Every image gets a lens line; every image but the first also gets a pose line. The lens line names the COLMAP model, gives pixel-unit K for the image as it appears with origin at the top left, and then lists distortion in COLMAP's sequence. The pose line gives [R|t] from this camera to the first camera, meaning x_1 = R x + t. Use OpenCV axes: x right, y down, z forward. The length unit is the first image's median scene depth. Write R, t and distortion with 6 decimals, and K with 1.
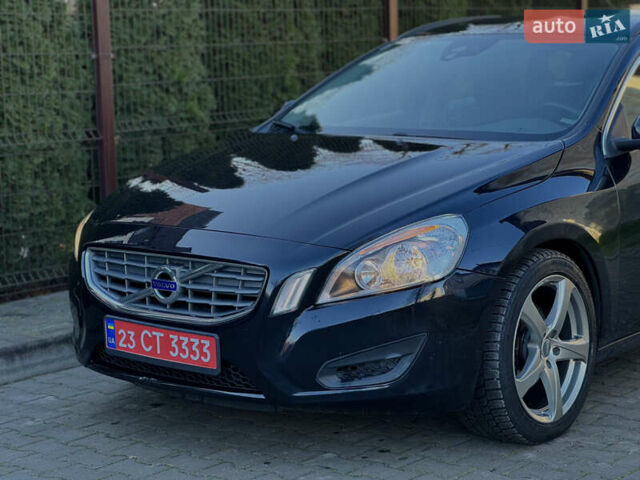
lens RADIAL K [[1431.6, 0, 320.2], [0, 1431.6, 206.0], [0, 0, 1]] dist [-0.245513, 5.713373]
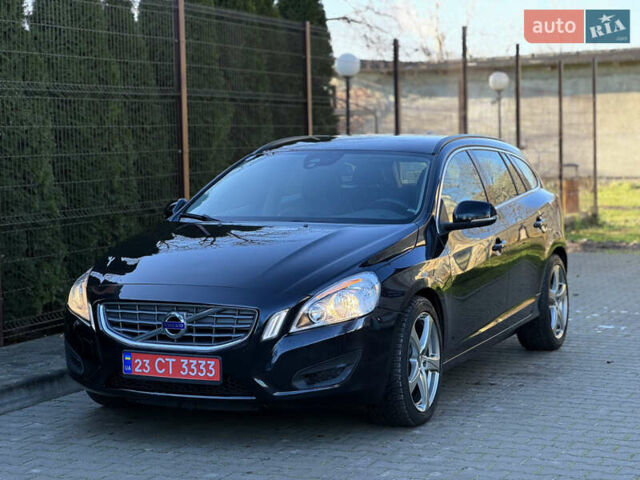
lens RADIAL K [[1431.6, 0, 320.2], [0, 1431.6, 206.0], [0, 0, 1]] dist [-0.245513, 5.713373]
pose [[0.959052, -0.005485, 0.283176, -0.367698], [0.026162, 0.997253, -0.069290, 0.038535], [-0.282018, 0.073862, 0.956562, -0.411054]]
